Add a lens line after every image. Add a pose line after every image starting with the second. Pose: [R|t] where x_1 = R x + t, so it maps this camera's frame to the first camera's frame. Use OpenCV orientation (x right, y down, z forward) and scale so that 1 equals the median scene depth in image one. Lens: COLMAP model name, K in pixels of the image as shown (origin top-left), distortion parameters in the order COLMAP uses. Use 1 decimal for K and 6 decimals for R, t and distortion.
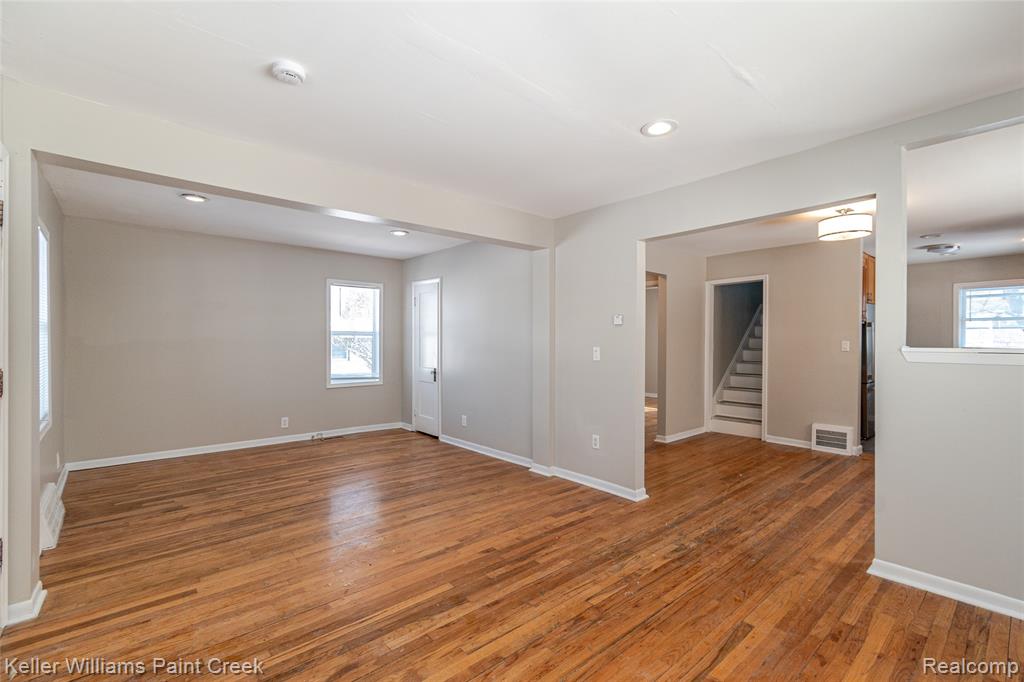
lens RADIAL K [[453.4, 0, 513.8], [0, 453.4, 341.8], [0, 0, 1]] dist [0.004095, -0.000752]
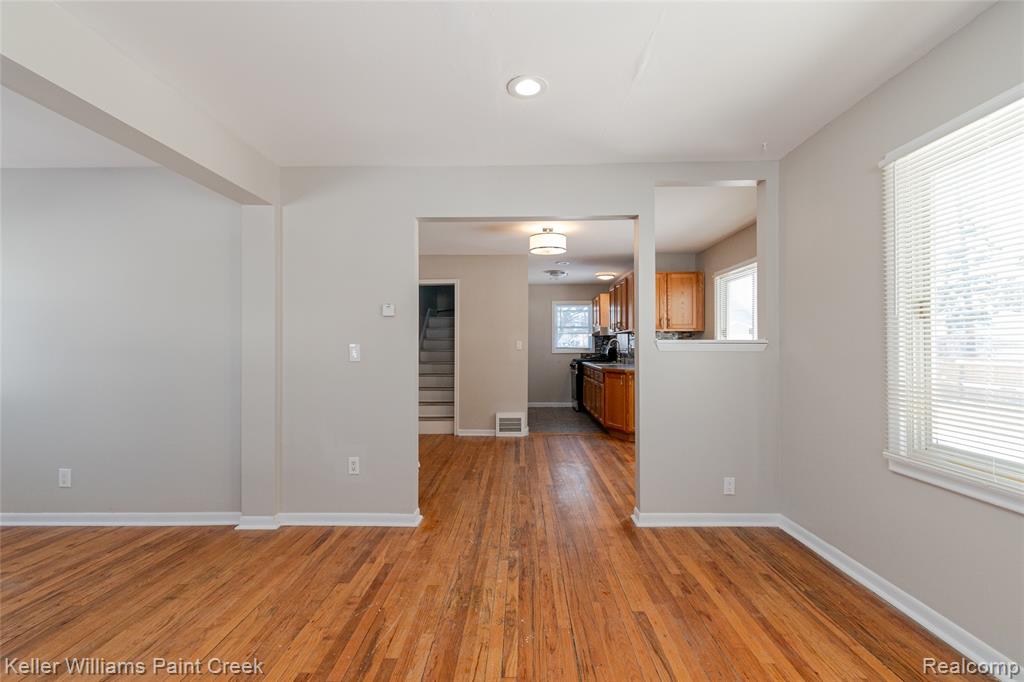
lens RADIAL K [[453.4, 0, 513.8], [0, 453.4, 341.8], [0, 0, 1]] dist [0.004095, -0.000752]
pose [[0.671408, 0.004889, 0.741072, -0.229197], [0.006200, 0.999906, -0.012214, 0.020636], [-0.741062, 0.012795, 0.671315, 0.291968]]
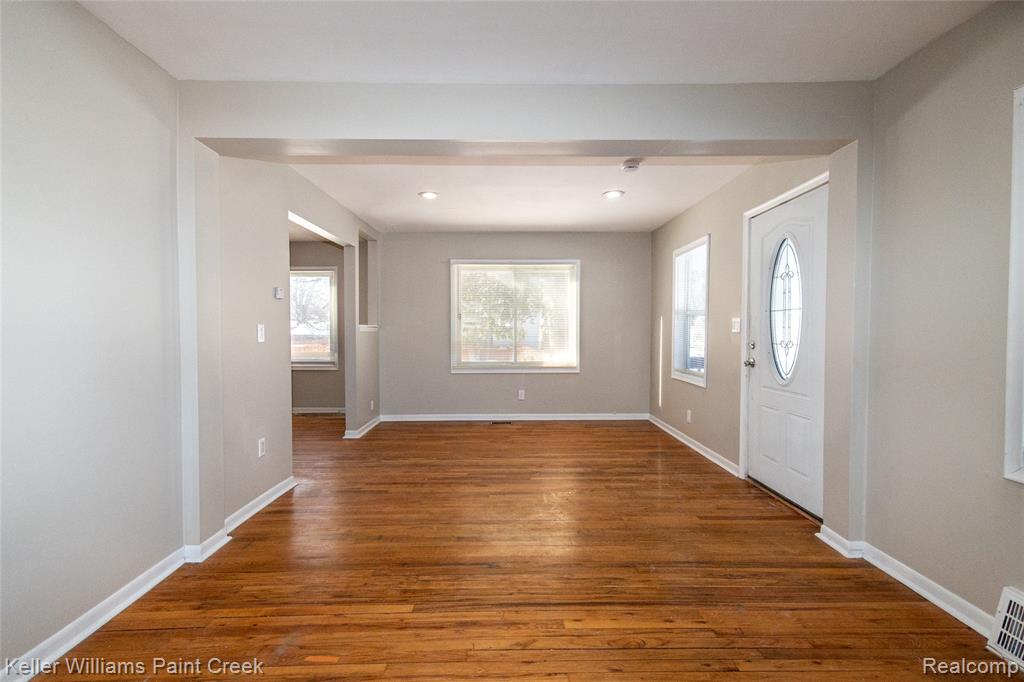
lens RADIAL K [[453.4, 0, 513.8], [0, 453.4, 341.8], [0, 0, 1]] dist [0.004095, -0.000752]
pose [[-0.760217, -0.018892, 0.649395, -0.691132], [-0.000106, 0.999581, 0.028955, 0.020575], [-0.649670, 0.021943, -0.759900, 1.403199]]
